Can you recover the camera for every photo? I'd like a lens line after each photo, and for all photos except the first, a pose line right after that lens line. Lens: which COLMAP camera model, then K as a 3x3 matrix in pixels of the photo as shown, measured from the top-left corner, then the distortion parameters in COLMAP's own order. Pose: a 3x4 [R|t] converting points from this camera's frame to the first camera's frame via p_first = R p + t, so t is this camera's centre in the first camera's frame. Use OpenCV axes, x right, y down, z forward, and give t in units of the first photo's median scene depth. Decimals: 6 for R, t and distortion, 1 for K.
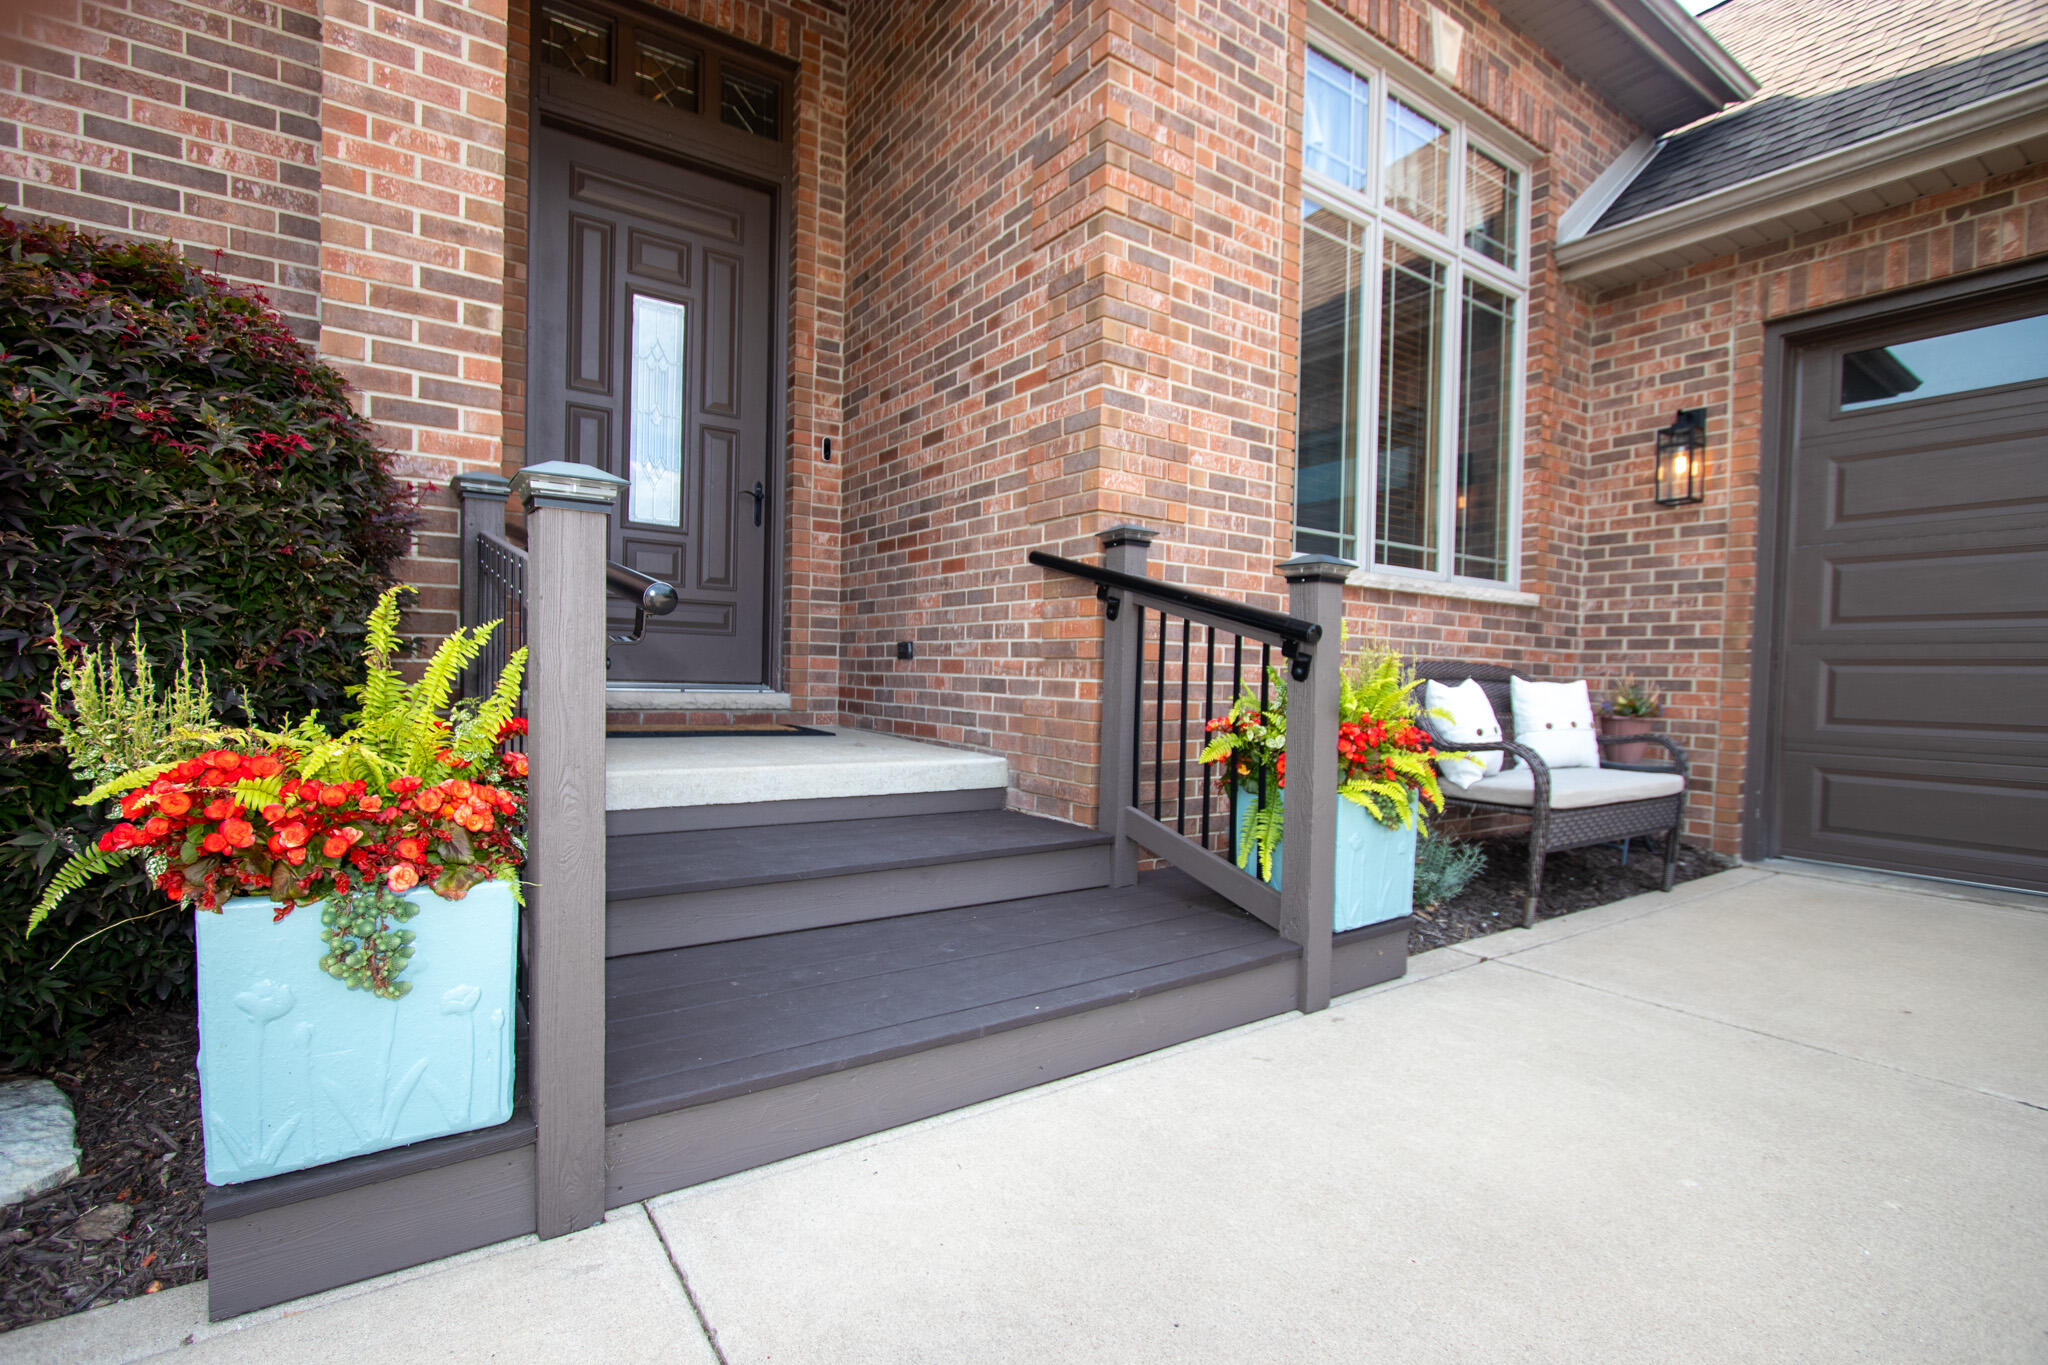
lens RADIAL K [[923.7, 0, 1016.6], [0, 923.7, 693.6], [0, 0, 1]] dist [-0.013371, 0.000460]
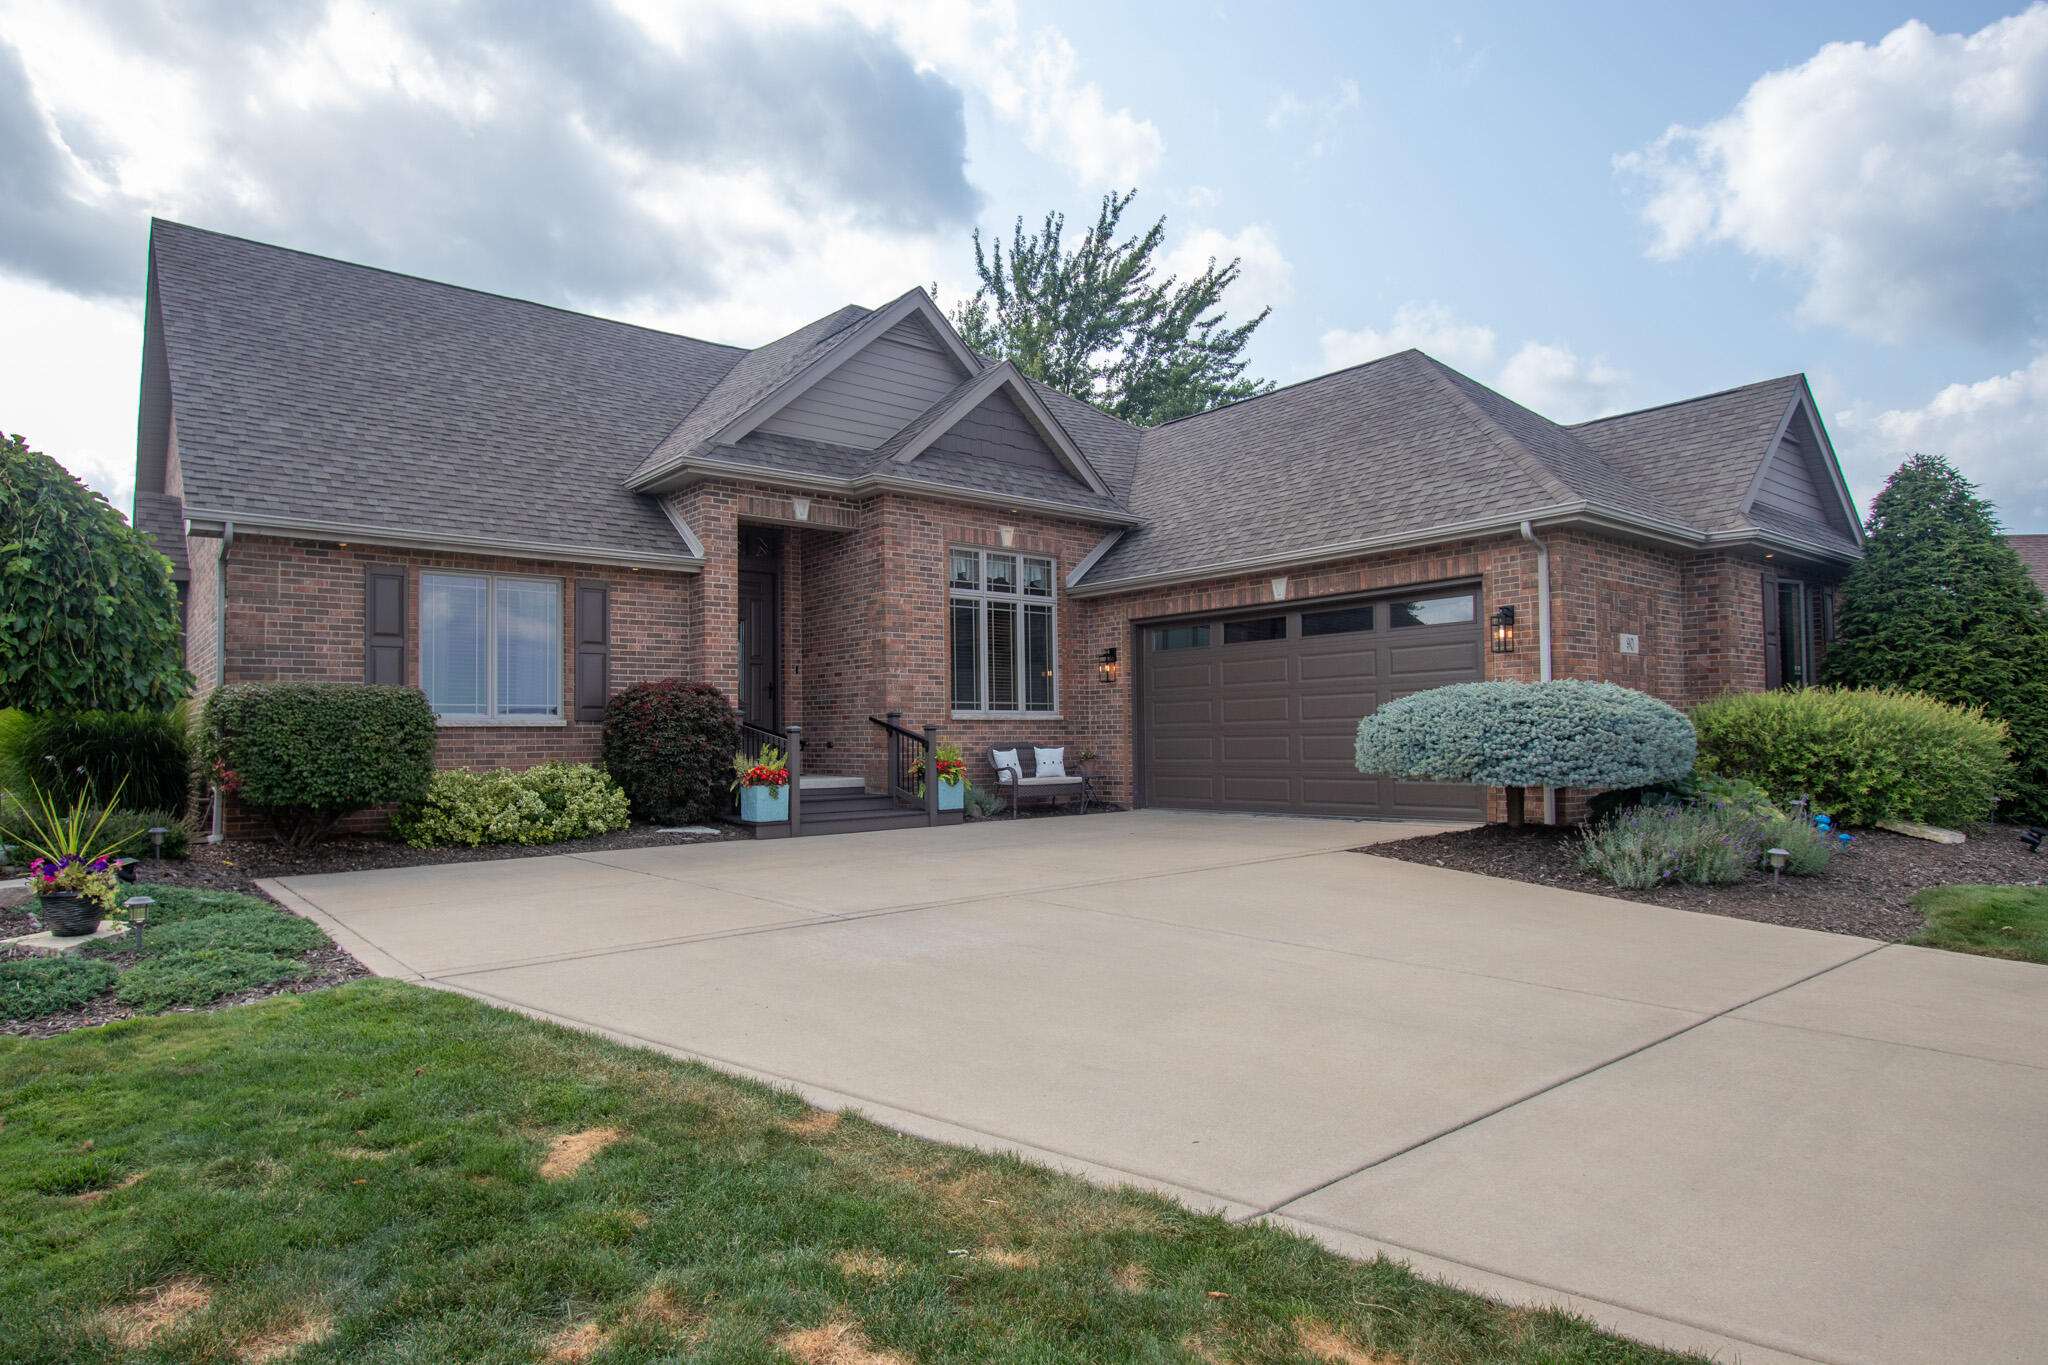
lens RADIAL K [[1124.7, 0, 1027.6], [0, 1124.7, 707.2], [0, 0, 1]] dist [-0.000281, -0.000011]
pose [[0.994701, -0.030302, 0.098244, 0.159498], [0.035160, 0.998224, -0.048093, 0.027577], [-0.096612, 0.051292, 0.994000, -2.678201]]
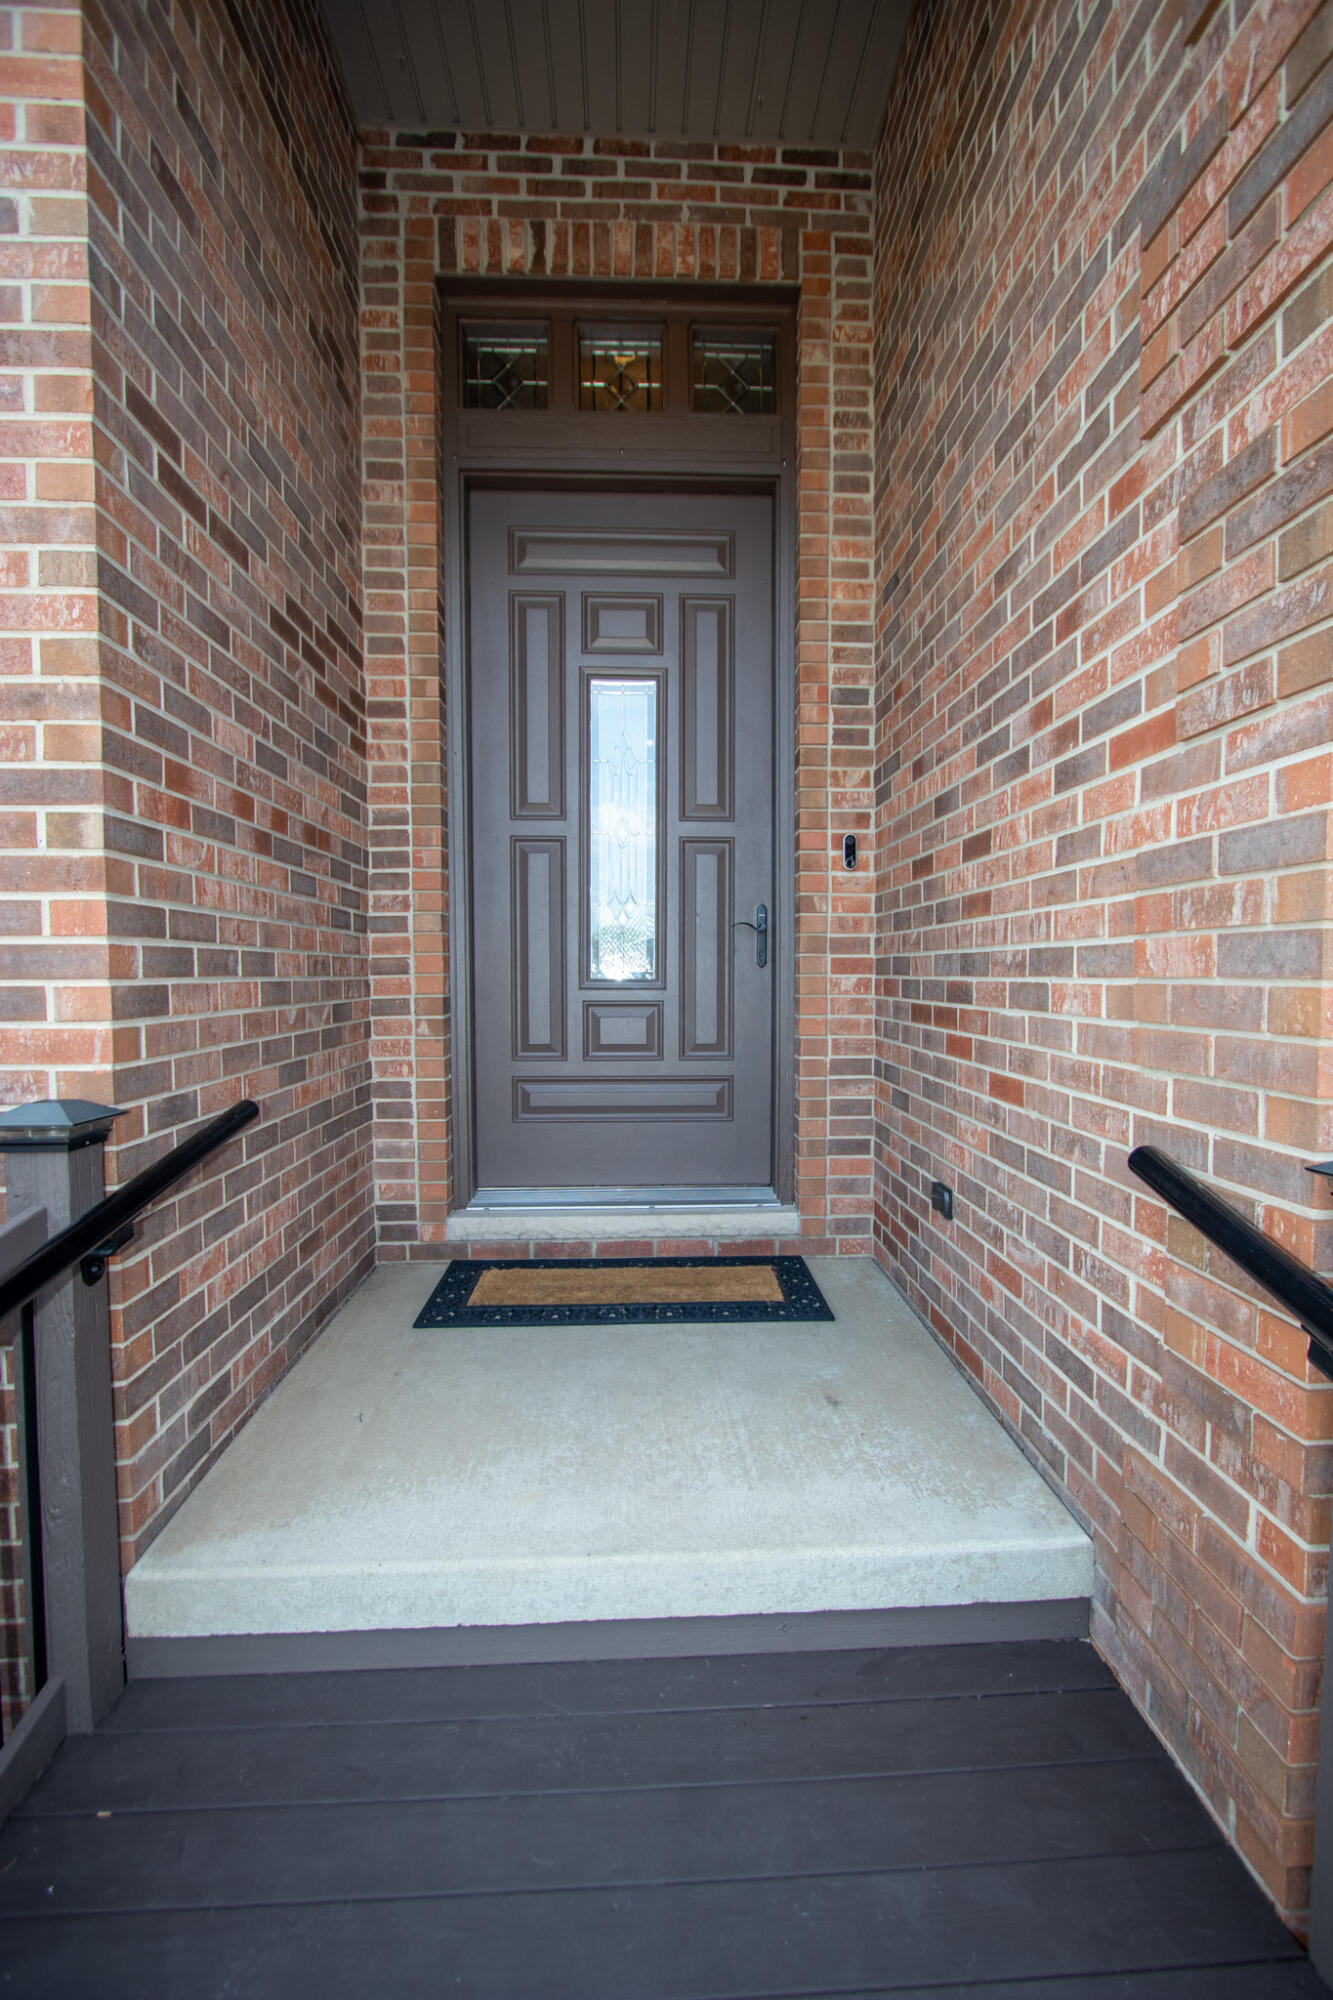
lens RADIAL K [[902.1, 0, 694.7], [0, 902.1, 1011.8], [0, 0, 1]] dist [-0.013371, 0.000460]
pose [[0.850568, 0.000485, -0.525865, 0.050354], [0.007778, 0.999879, 0.013502, -0.184341], [0.525807, -0.015575, 0.850461, 0.443669]]
